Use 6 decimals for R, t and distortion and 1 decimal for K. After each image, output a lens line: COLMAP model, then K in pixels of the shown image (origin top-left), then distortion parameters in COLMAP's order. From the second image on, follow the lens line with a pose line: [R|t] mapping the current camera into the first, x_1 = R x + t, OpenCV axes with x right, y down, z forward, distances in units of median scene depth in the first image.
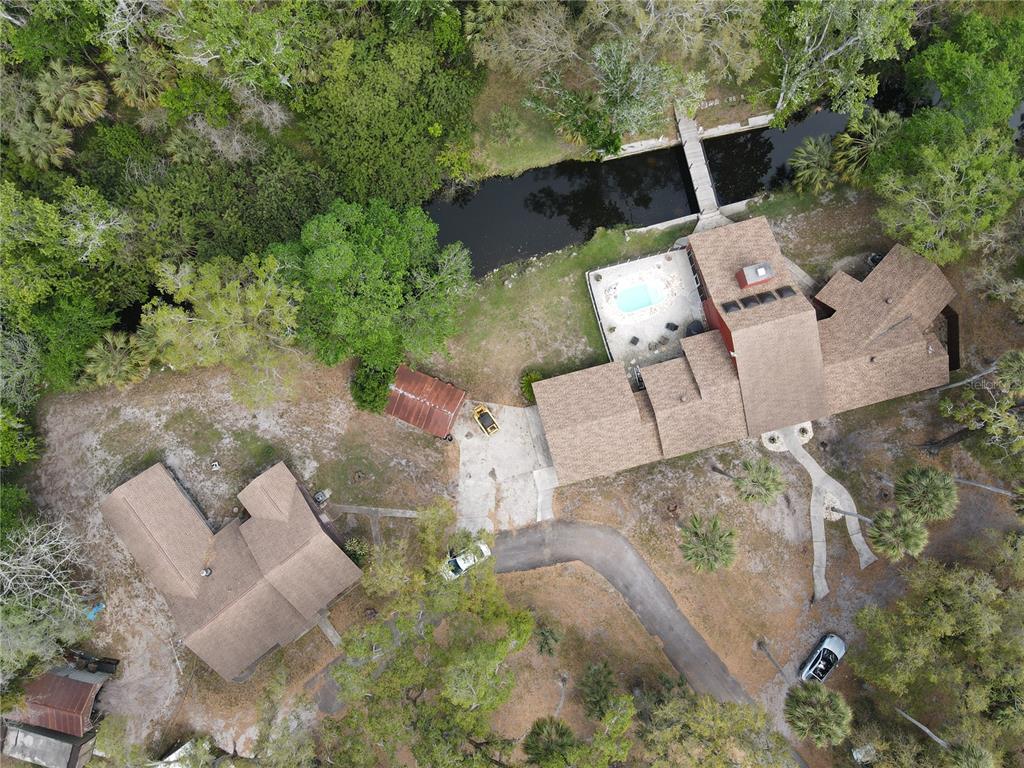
lens RADIAL K [[752.8, 0, 513.3], [0, 752.8, 383.4], [0, 0, 1]] dist [-0.002929, 0.028222]
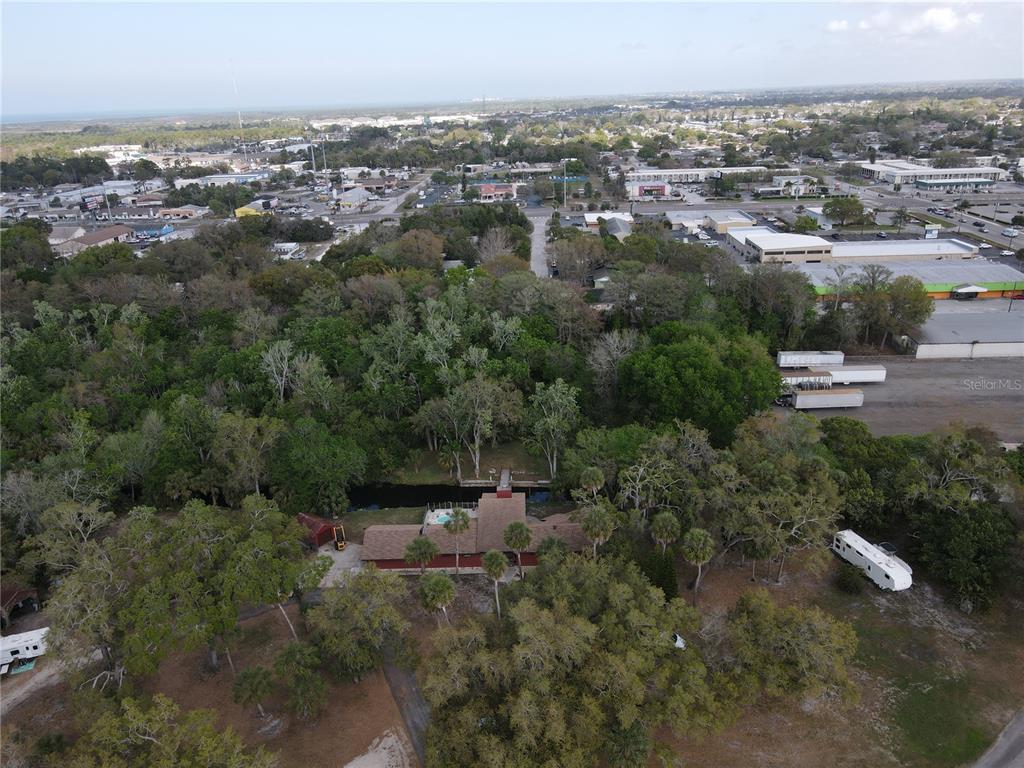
lens RADIAL K [[752.8, 0, 512.8], [0, 752.8, 387.8], [0, 0, 1]] dist [-0.002929, 0.028222]
pose [[0.964211, 0.098377, -0.246208, 0.726632], [-0.264484, 0.421957, -0.867180, 1.270534], [0.018579, 0.901262, 0.432875, -0.043990]]
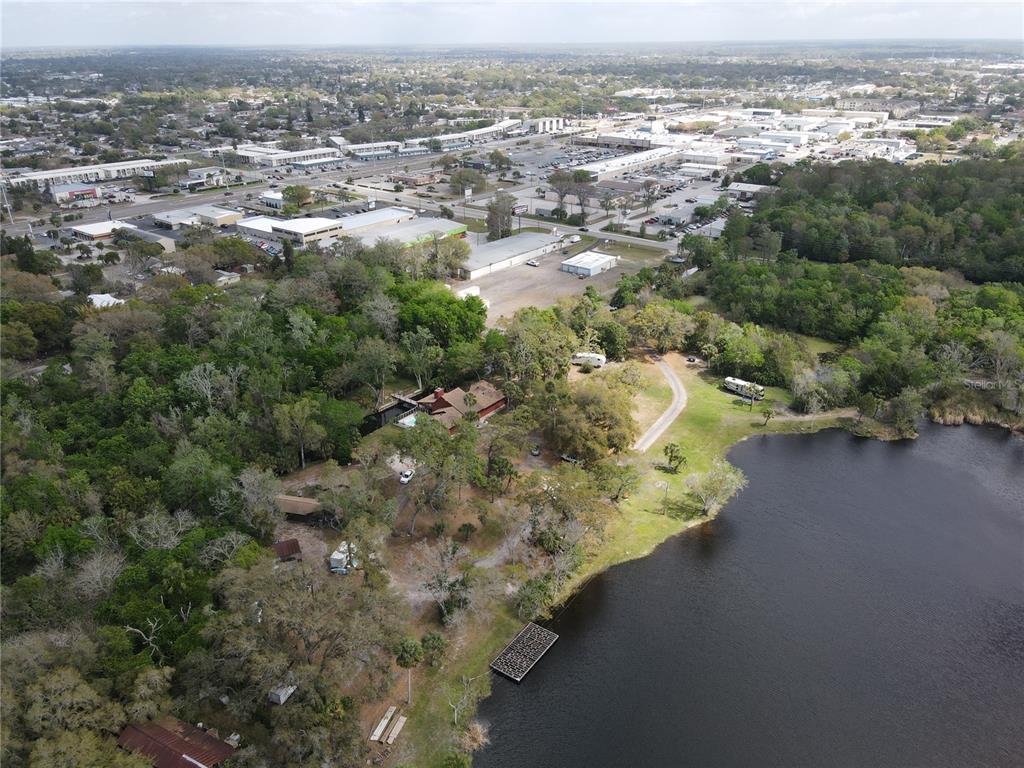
lens RADIAL K [[752.8, 0, 511.6], [0, 752.8, 383.7], [0, 0, 1]] dist [-0.002929, 0.028222]
pose [[0.786144, -0.233298, 0.572320, -1.192420], [0.615085, 0.385836, -0.687605, 2.106485], [-0.060404, 0.892582, 0.446821, -0.468390]]
